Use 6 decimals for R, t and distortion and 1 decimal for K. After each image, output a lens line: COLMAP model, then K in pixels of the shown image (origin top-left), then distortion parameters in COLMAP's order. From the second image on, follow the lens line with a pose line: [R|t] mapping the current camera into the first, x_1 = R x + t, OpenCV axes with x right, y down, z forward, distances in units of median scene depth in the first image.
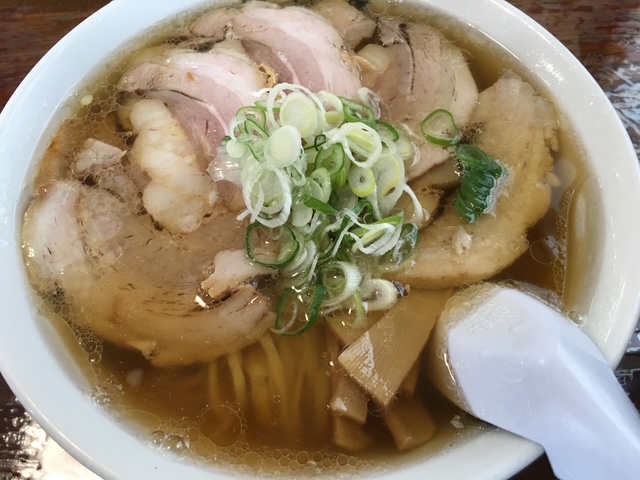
lens RADIAL K [[551.8, 0, 317.5], [0, 551.8, 241.8], [0, 0, 1]] dist [-0.006139, -0.027109]
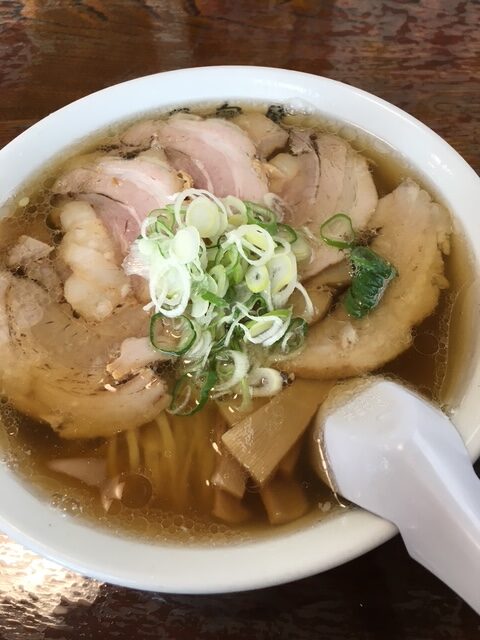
lens RADIAL K [[551.8, 0, 246.1], [0, 551.8, 319.9], [0, 0, 1]] dist [-0.006139, -0.027109]
pose [[0.996712, 0.028998, -0.075658, 0.141295], [-0.031867, 0.998807, -0.036996, 0.013562], [0.074495, 0.039286, 0.996447, -0.088987]]
